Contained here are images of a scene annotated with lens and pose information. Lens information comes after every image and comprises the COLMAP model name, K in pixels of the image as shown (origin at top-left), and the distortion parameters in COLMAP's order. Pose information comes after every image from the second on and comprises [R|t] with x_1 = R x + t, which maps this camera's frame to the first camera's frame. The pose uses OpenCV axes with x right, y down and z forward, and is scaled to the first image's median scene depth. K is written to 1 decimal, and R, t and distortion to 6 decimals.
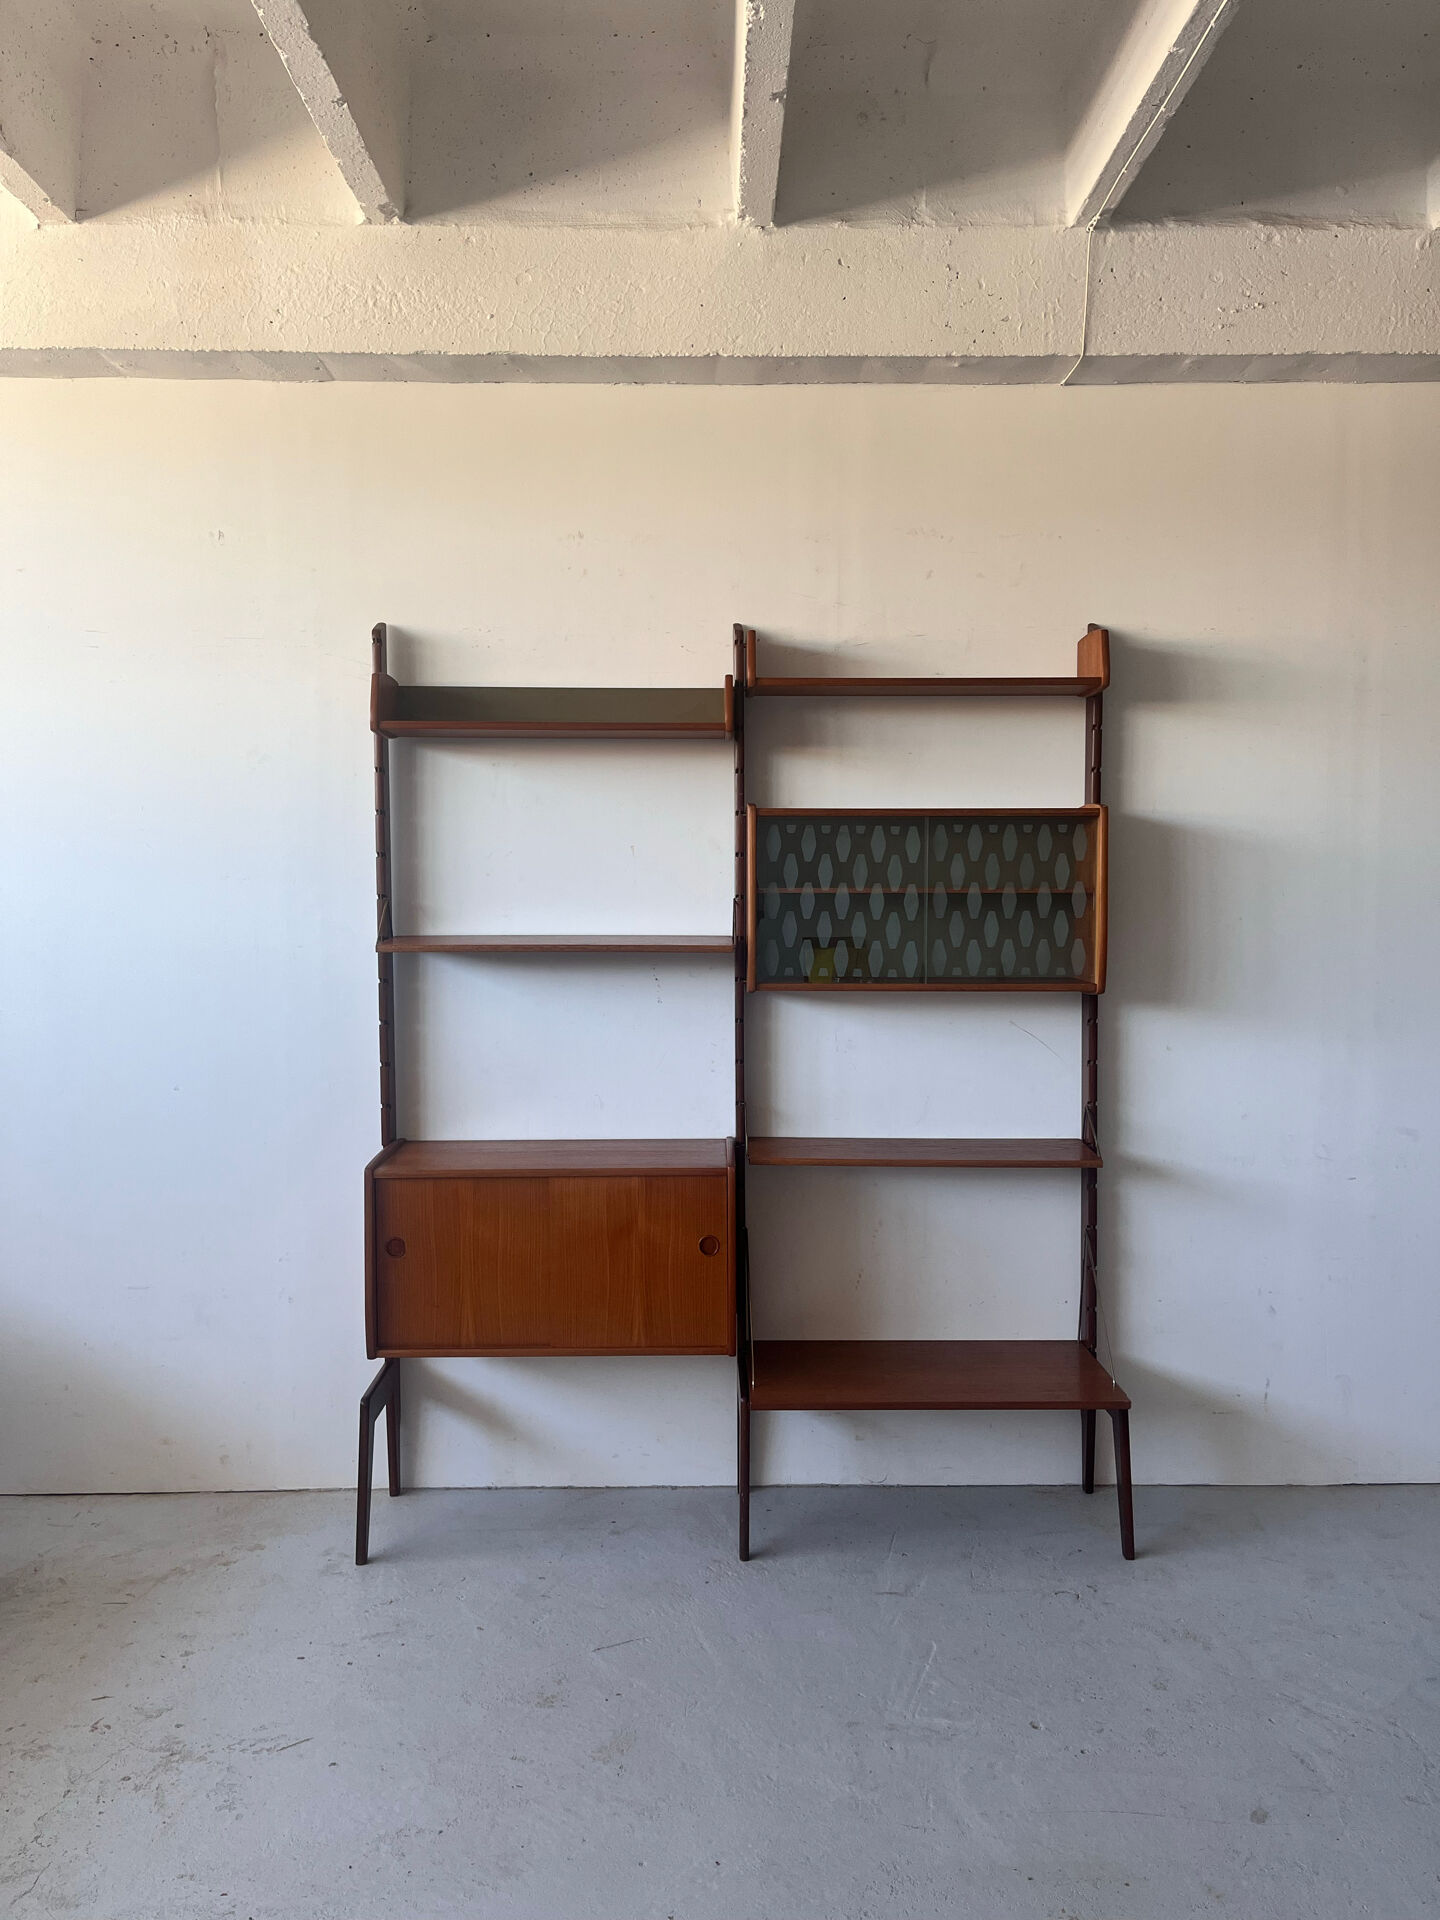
lens RADIAL K [[1445.7, 0, 726.7], [0, 1445.7, 953.0], [0, 0, 1]] dist [0.079773, -0.117061]
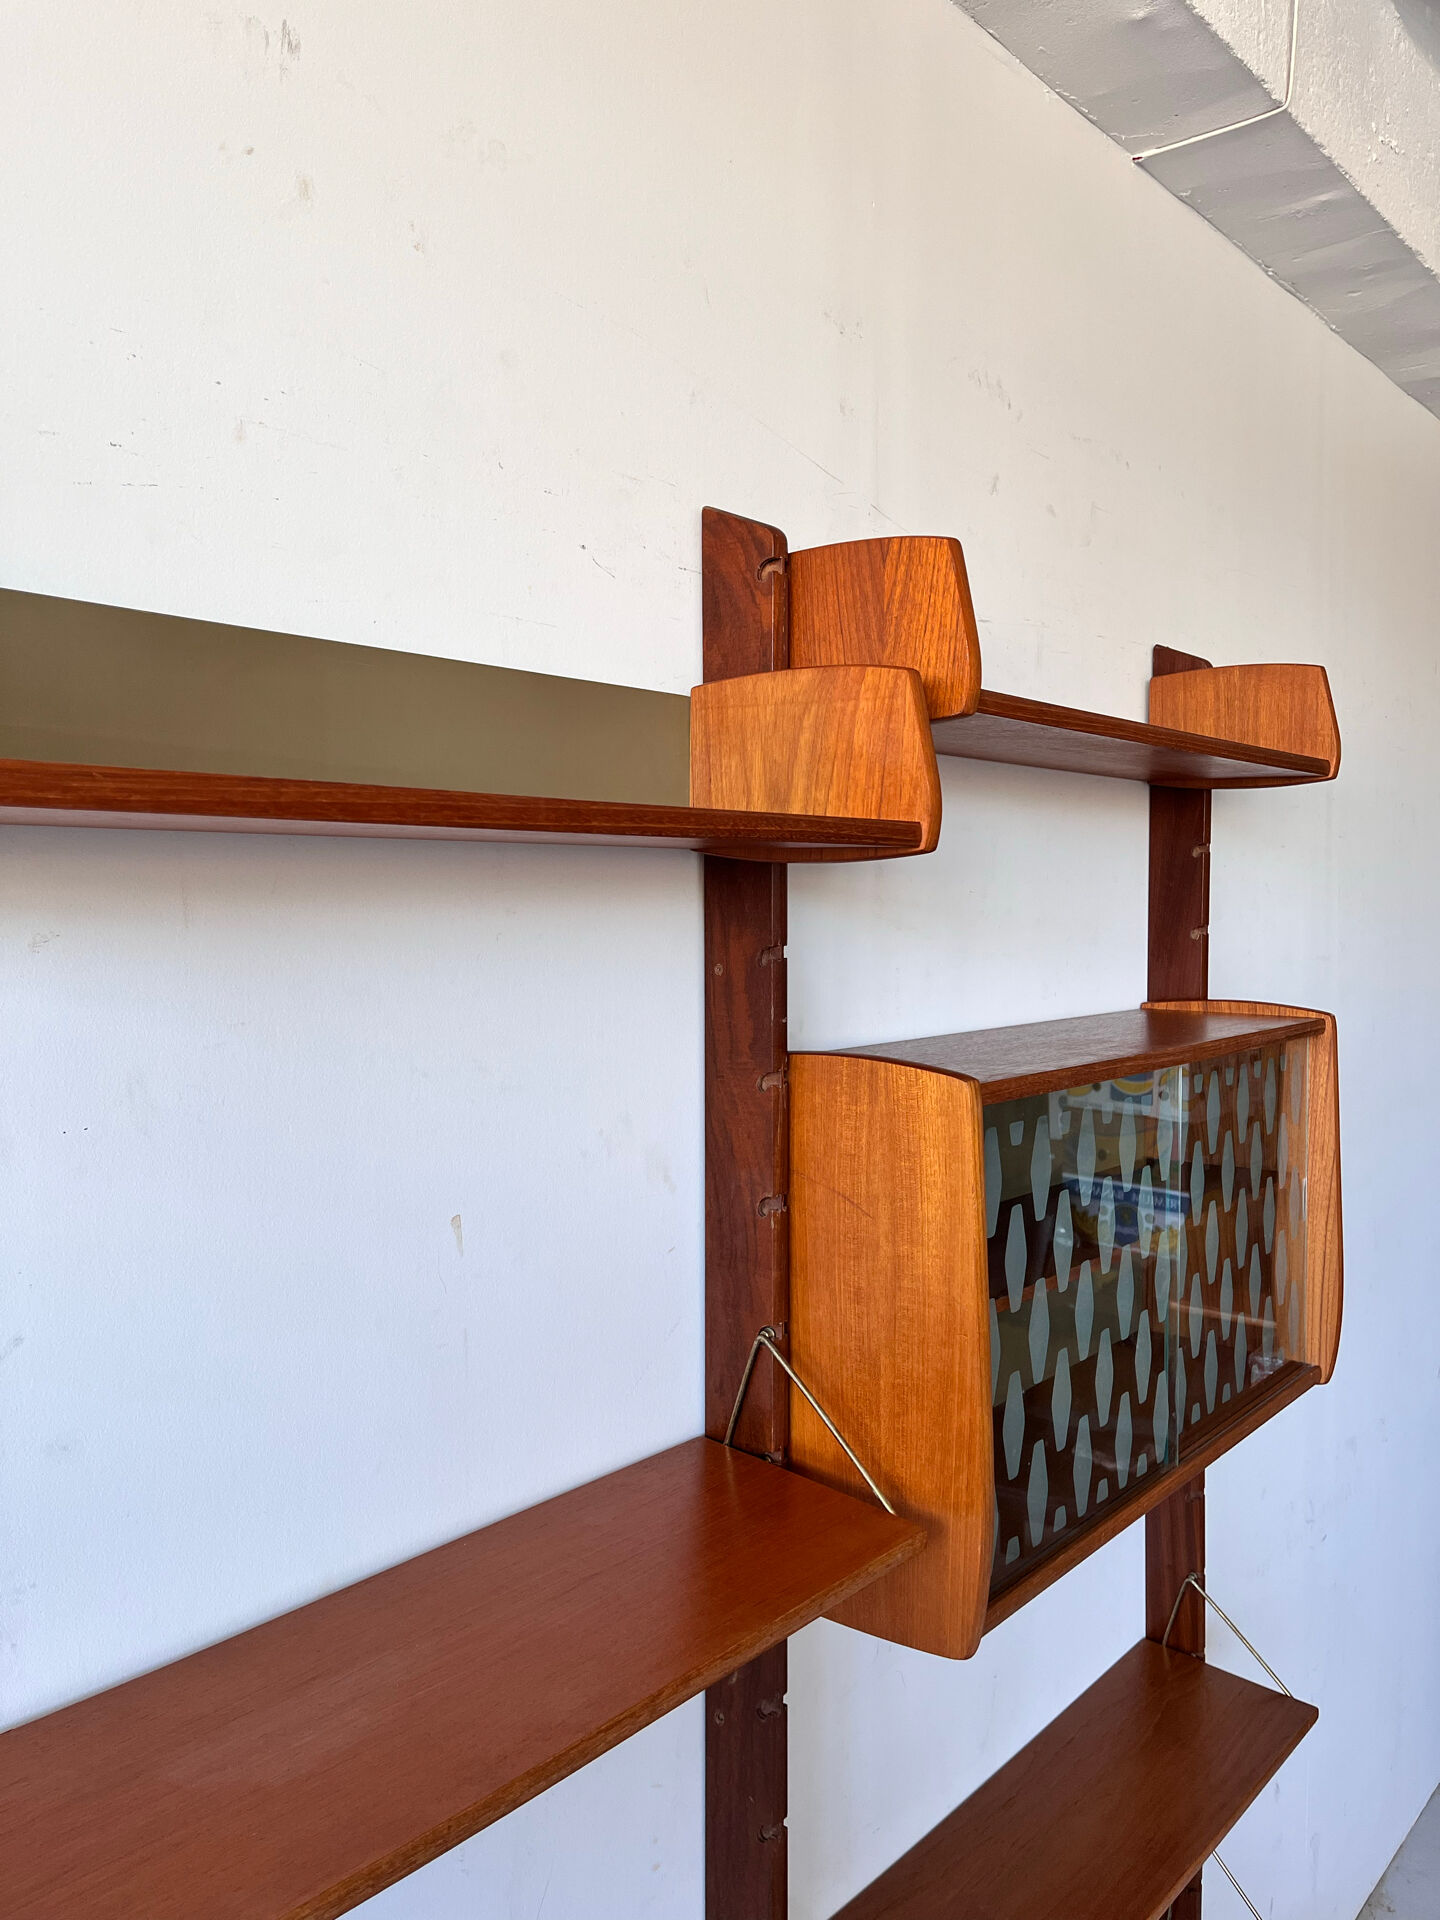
lens RADIAL K [[1445.7, 0, 719.5], [0, 1445.7, 952.8], [0, 0, 1]] dist [0.079773, -0.117061]
pose [[0.658838, -0.031735, 0.751615, -0.258537], [0.037900, 0.999241, 0.008969, -0.133572], [-0.751330, 0.022577, 0.659541, 0.816225]]
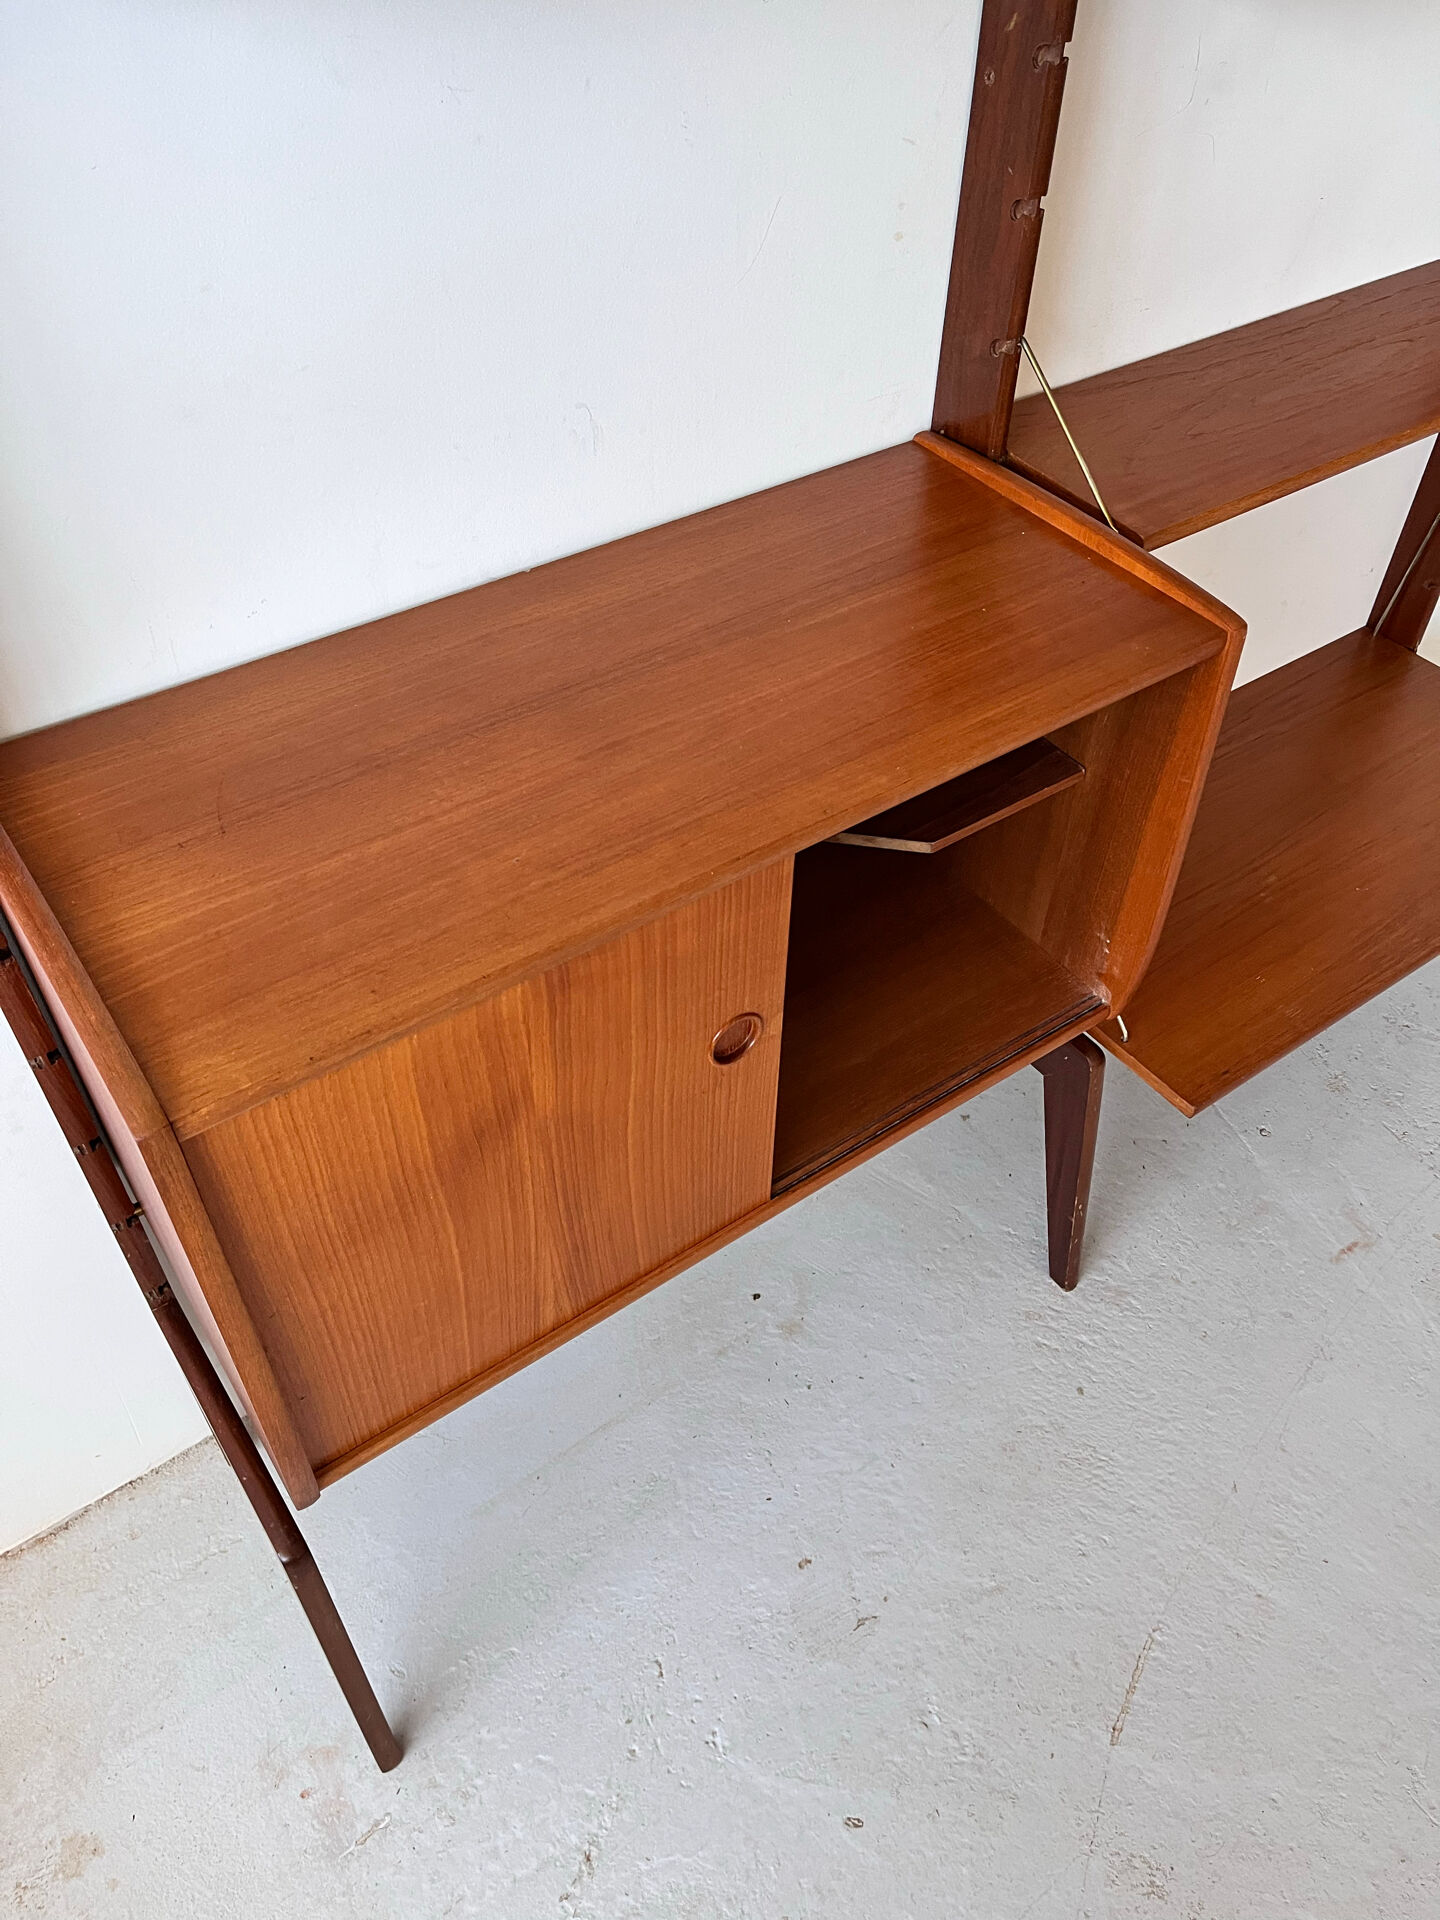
lens RADIAL K [[1445.7, 0, 731.1], [0, 1445.7, 948.9], [0, 0, 1]] dist [0.079773, -0.117061]
pose [[0.818192, -0.394706, 0.418054, -0.244634], [0.007345, 0.734235, 0.678855, -0.020567], [-0.574898, -0.552363, 0.603644, 0.795696]]
